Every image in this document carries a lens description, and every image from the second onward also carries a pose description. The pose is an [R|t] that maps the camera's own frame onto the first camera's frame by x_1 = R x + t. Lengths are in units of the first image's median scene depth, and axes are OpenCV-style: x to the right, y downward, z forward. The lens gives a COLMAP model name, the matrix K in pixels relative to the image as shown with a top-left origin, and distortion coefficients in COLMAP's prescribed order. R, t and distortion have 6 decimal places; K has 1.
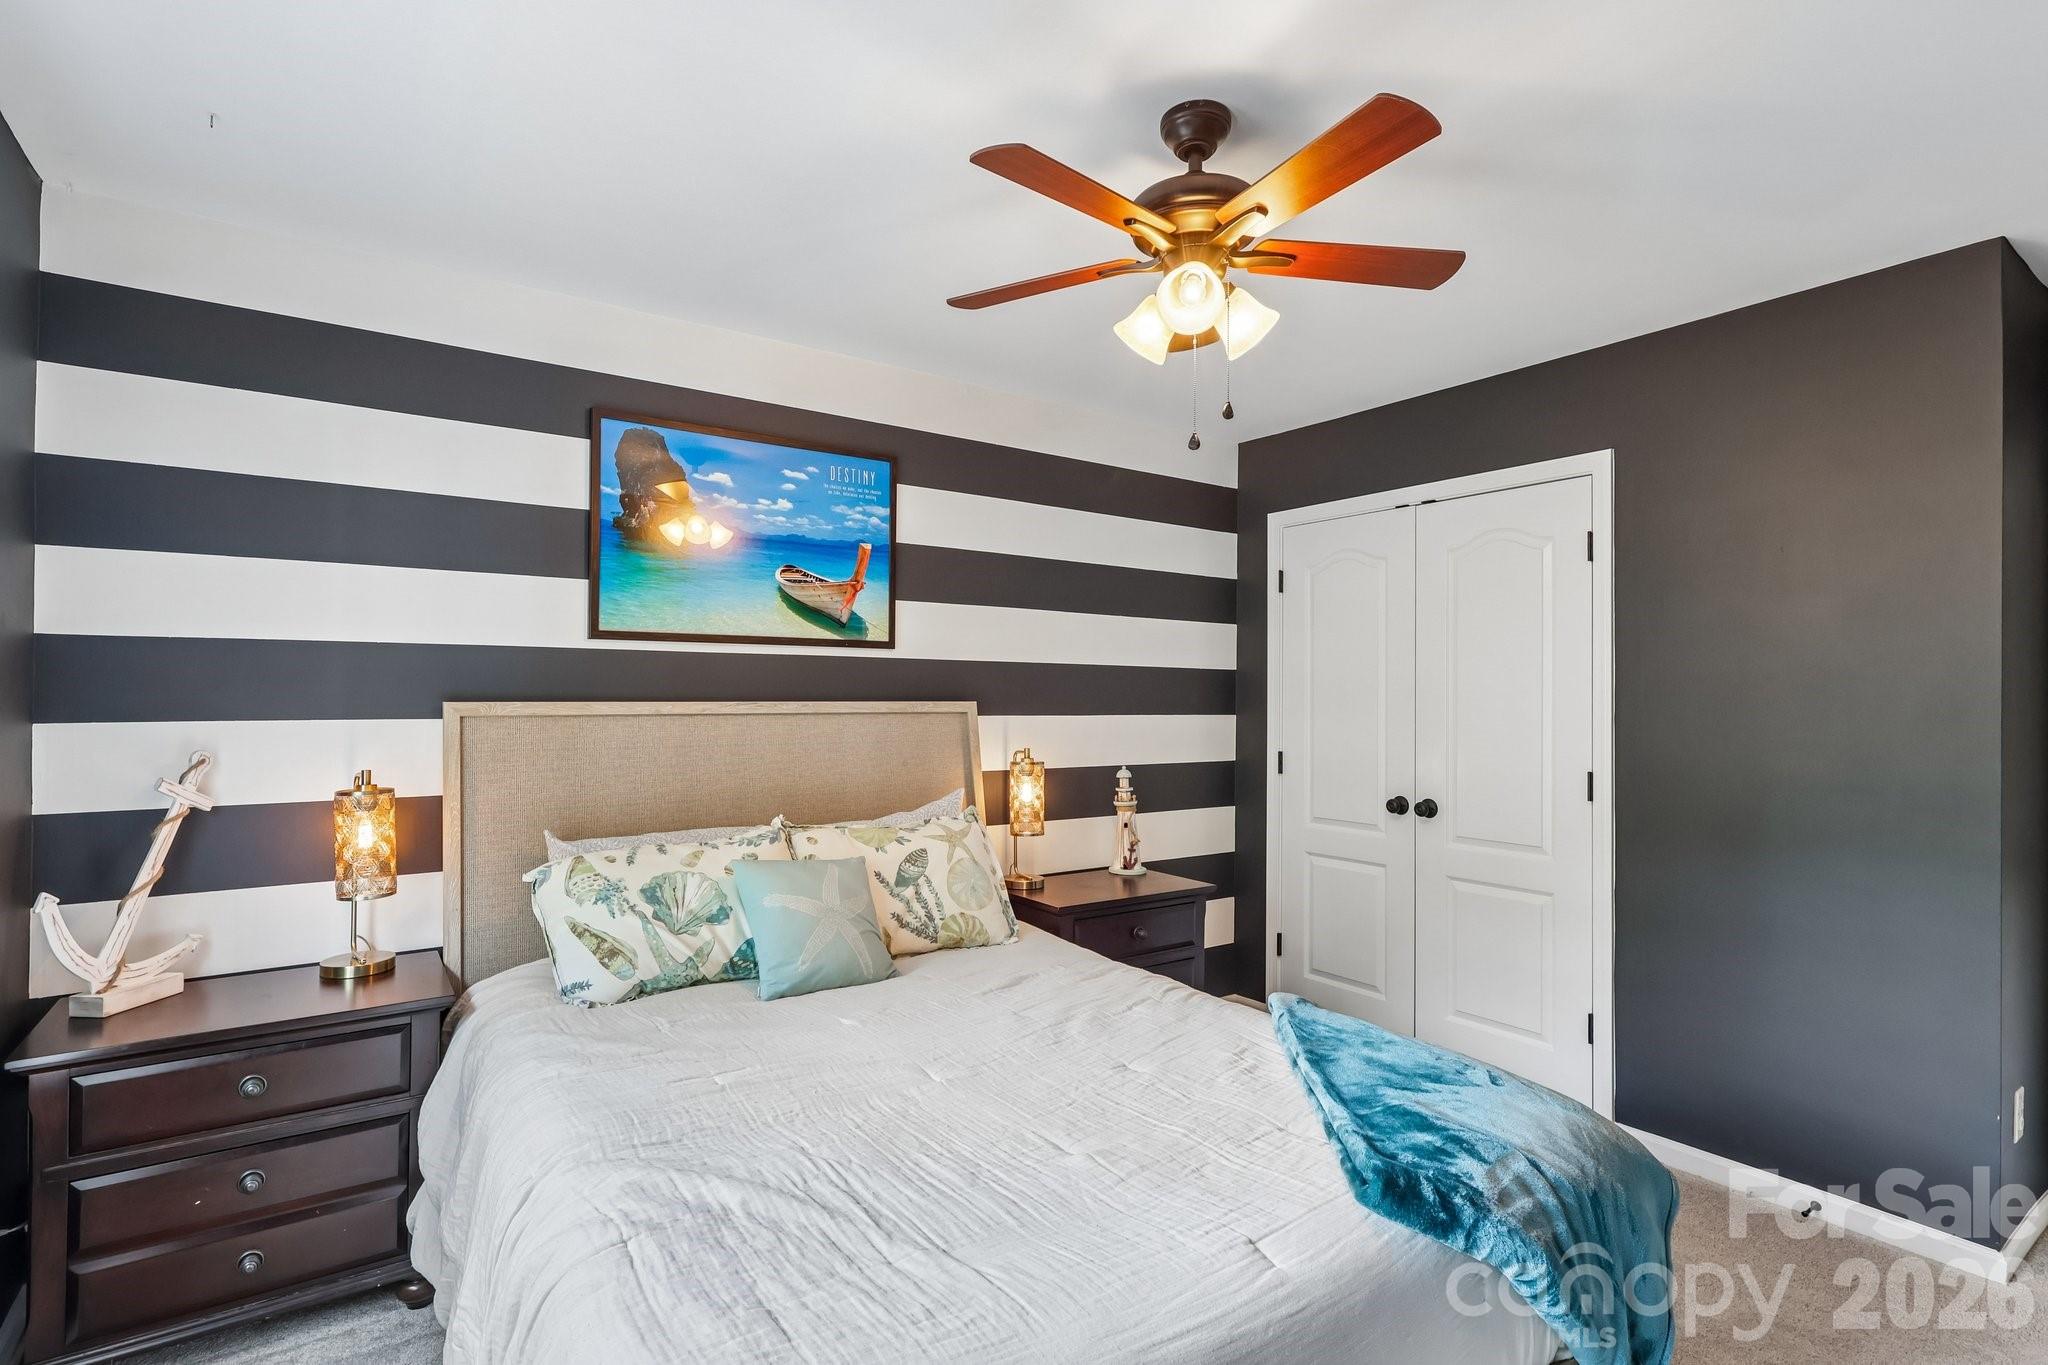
lens RADIAL K [[988.7, 0, 1036.0], [0, 988.7, 685.5], [0, 0, 1]] dist [0.023741, 0.001149]
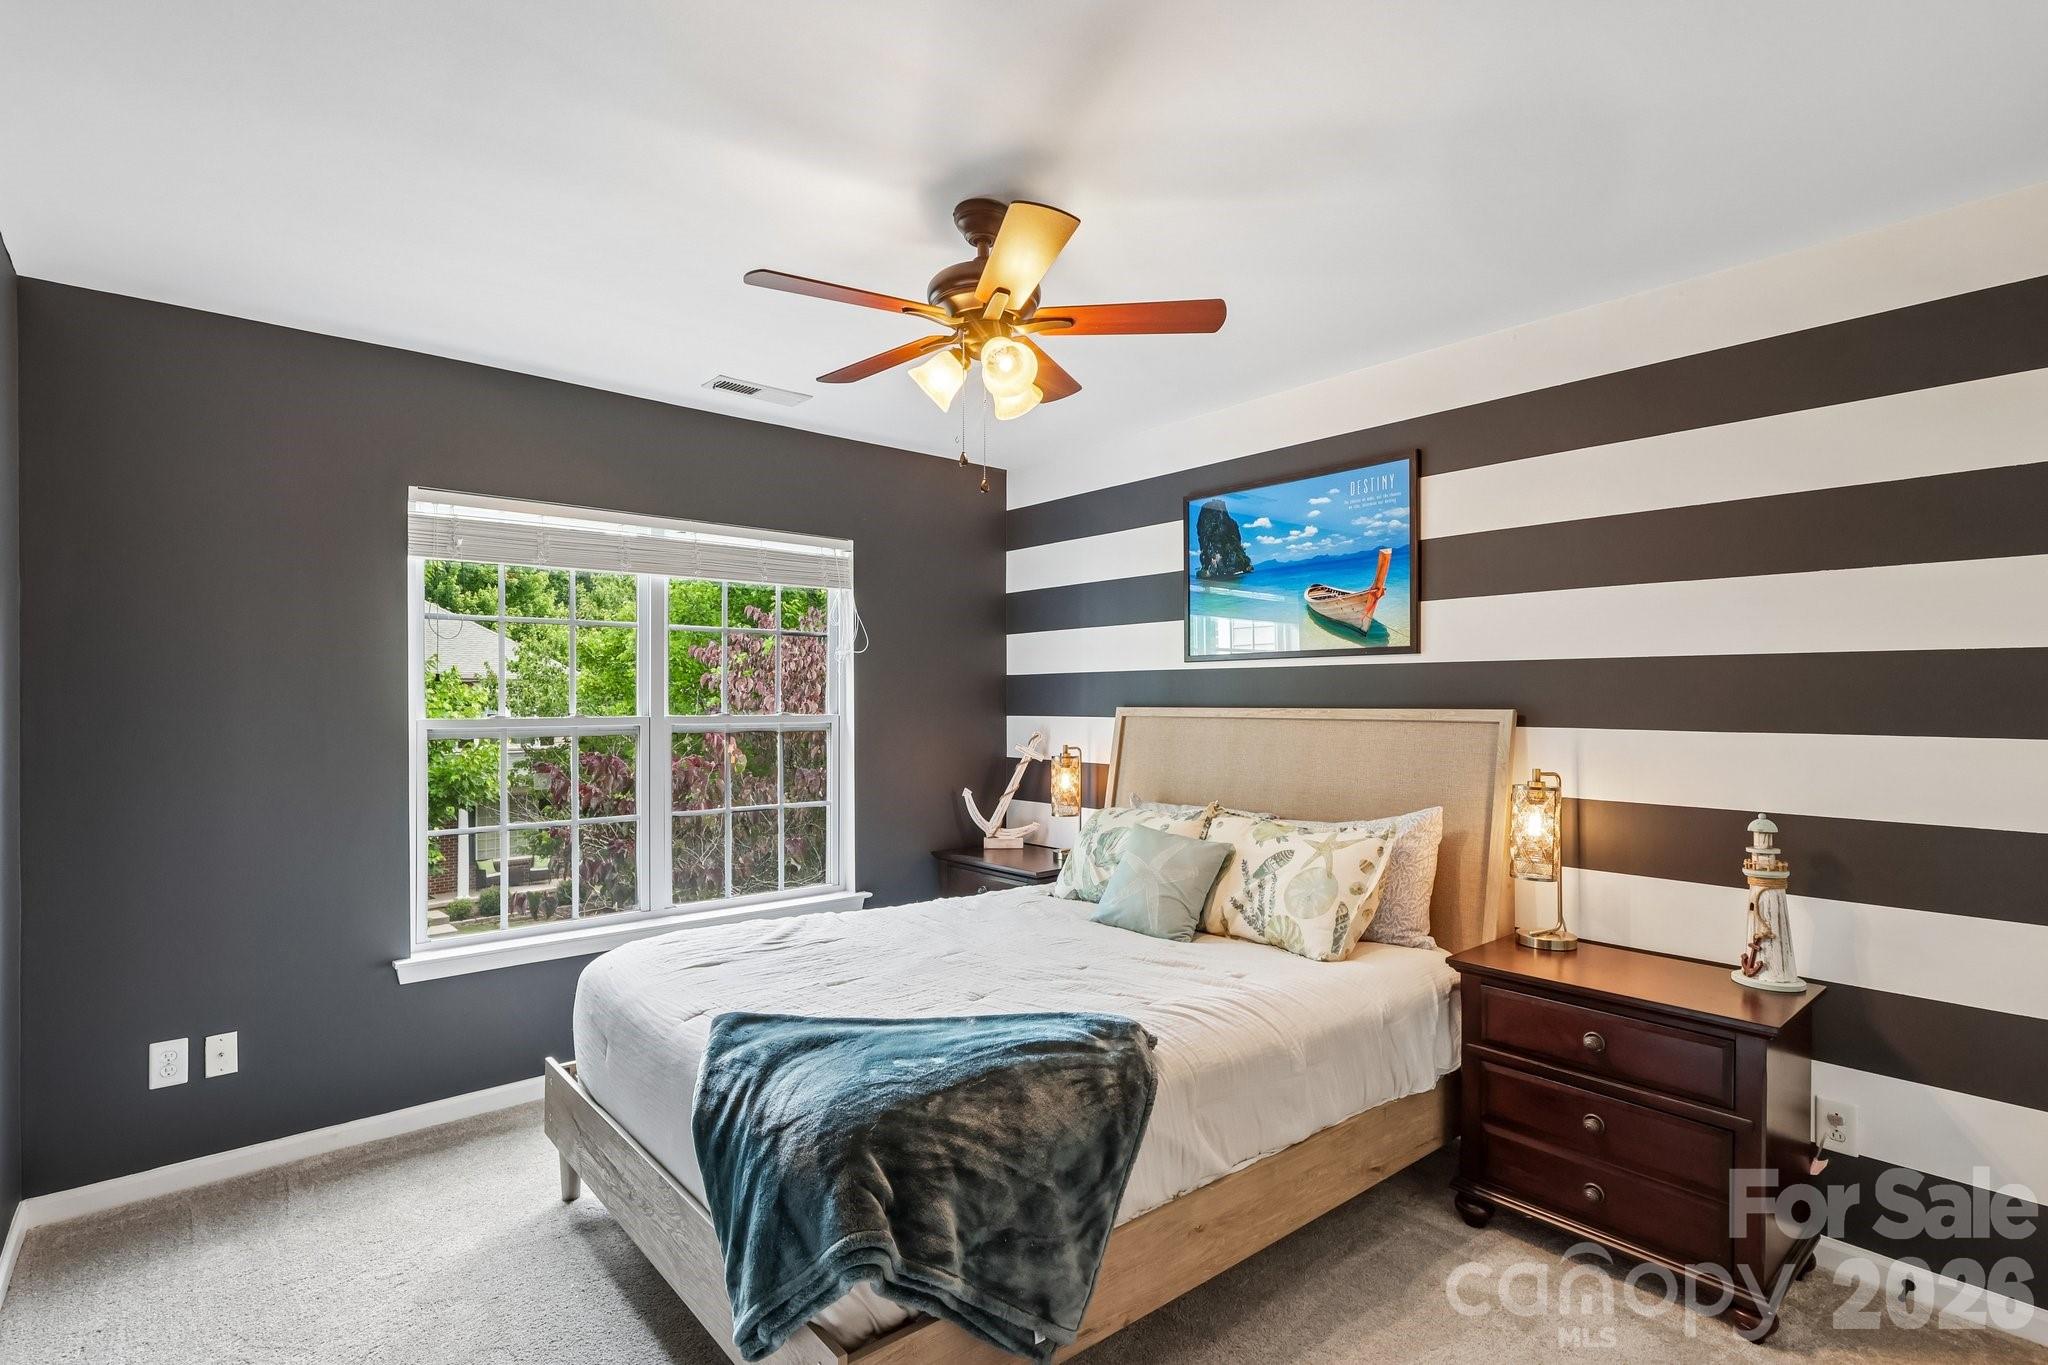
lens RADIAL K [[988.7, 0, 1023.1], [0, 988.7, 698.6], [0, 0, 1]] dist [0.023741, 0.001149]
pose [[0.100467, -0.007761, -0.994910, 0.790123], [0.008768, 0.999938, -0.006915, 0.009955], [0.994902, -0.008029, 0.100529, 0.547503]]
